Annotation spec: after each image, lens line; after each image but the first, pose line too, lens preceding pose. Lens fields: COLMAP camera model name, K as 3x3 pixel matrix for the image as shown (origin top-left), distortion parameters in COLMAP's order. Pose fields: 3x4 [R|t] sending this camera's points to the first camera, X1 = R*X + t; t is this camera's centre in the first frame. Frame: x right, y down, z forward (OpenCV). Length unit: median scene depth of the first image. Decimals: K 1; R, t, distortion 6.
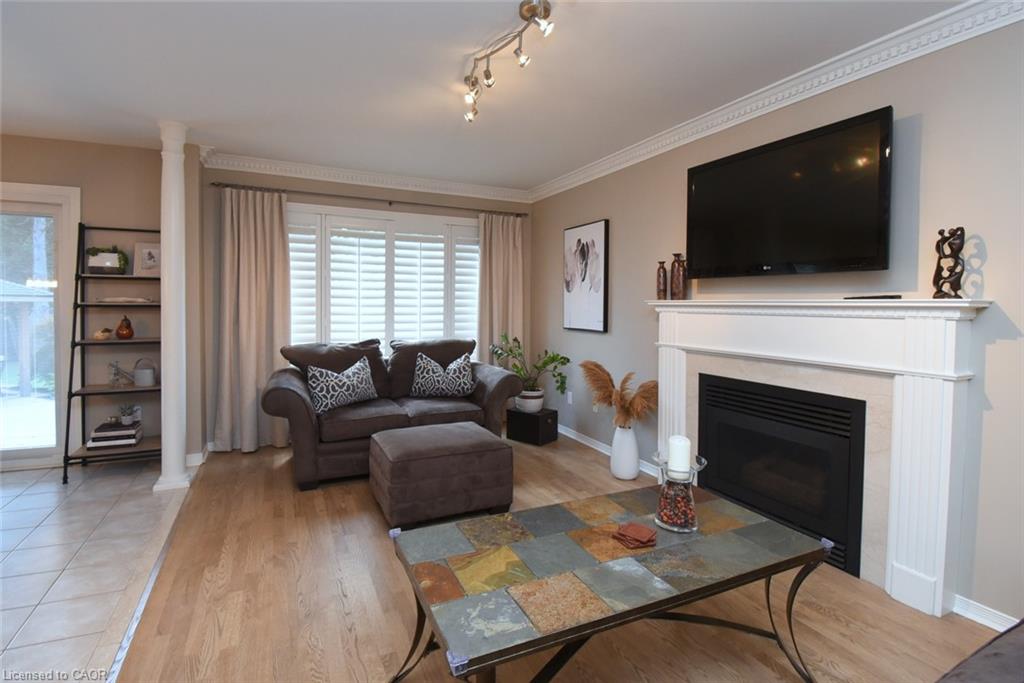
lens RADIAL K [[484.8, 0, 511.2], [0, 484.8, 315.0], [0, 0, 1]] dist [0.021892, -0.029680]
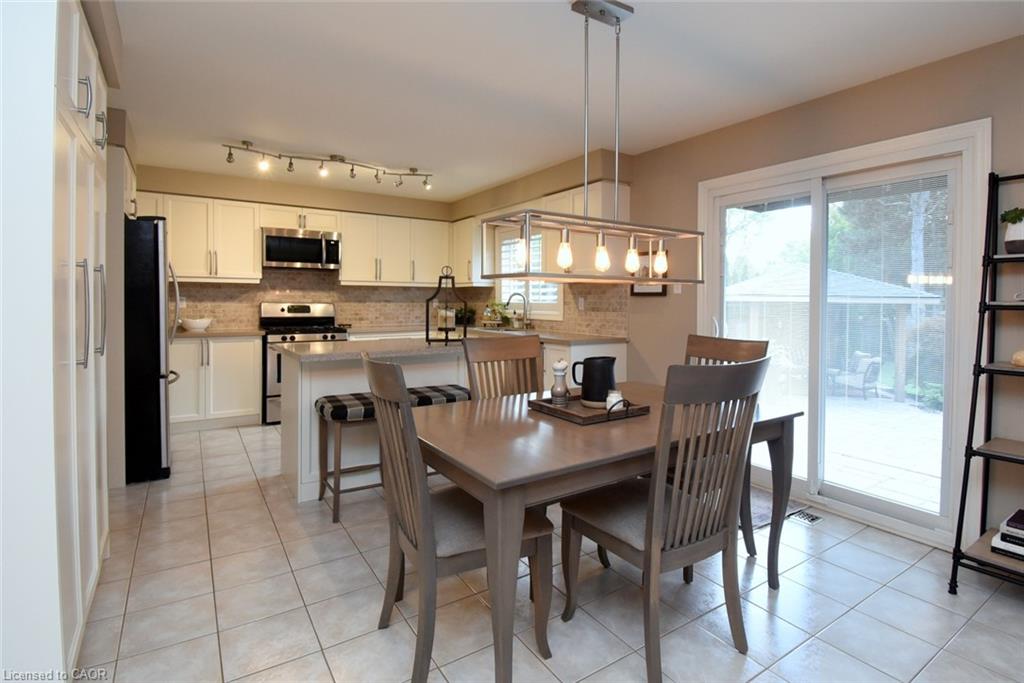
lens RADIAL K [[503.3, 0, 521.7], [0, 503.3, 310.0], [0, 0, 1]] dist [0.024462, -0.028717]
pose [[0.134960, 0.009905, -0.990802, -0.336242], [-0.025209, 0.999661, 0.006560, -0.005015], [0.990530, 0.024091, 0.135164, 0.324816]]
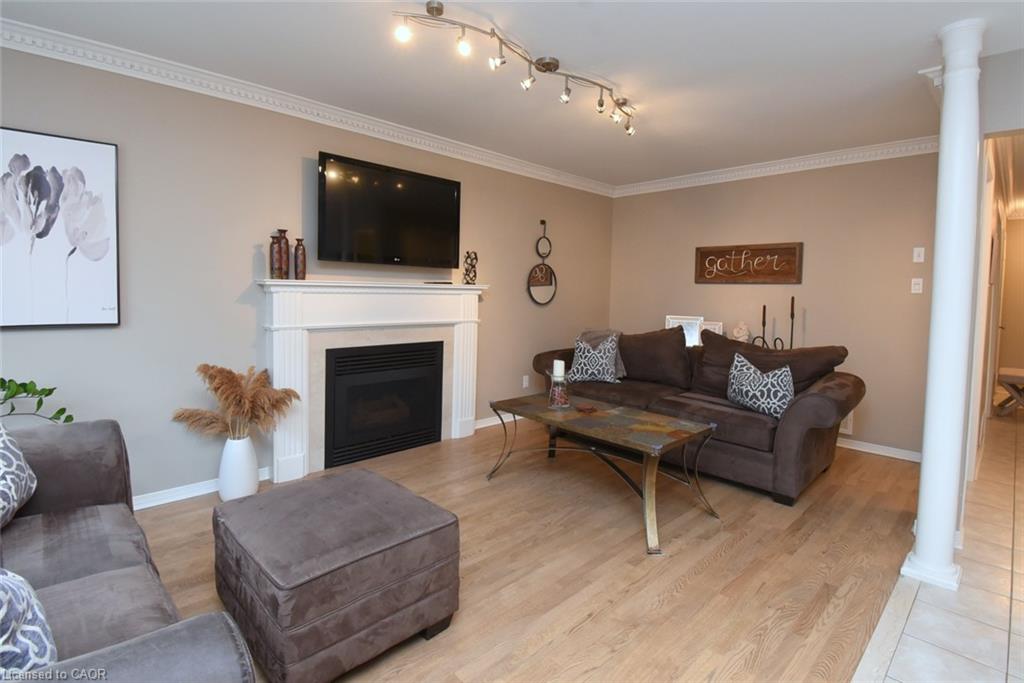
lens RADIAL K [[484.8, 0, 511.2], [0, 484.8, 315.0], [0, 0, 1]] dist [0.021892, -0.029680]
pose [[-0.302061, -0.066046, 0.950998, -0.649679], [-0.003089, 0.997660, 0.068305, -0.025943], [-0.953284, 0.017694, -0.301558, 0.810730]]
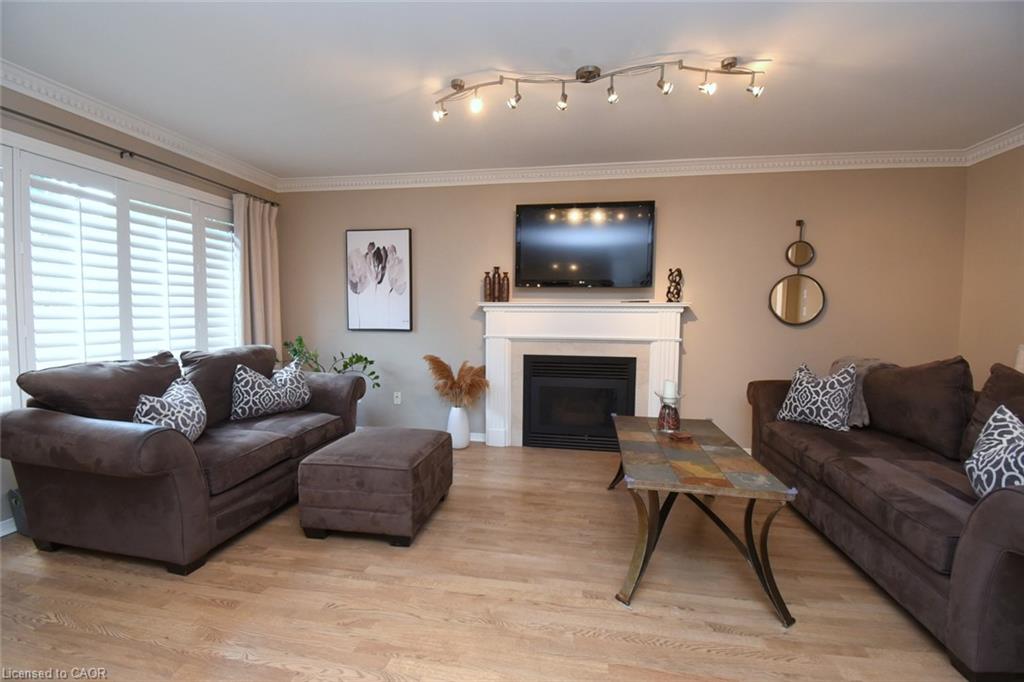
lens RADIAL K [[441.4, 0, 508.8], [0, 441.4, 343.9], [0, 0, 1]] dist [0.017212, -0.019720]
pose [[0.584534, -0.059519, 0.809184, -0.579517], [0.016283, 0.997965, 0.061642, 0.007888], [-0.811206, -0.022857, 0.584313, 0.253596]]
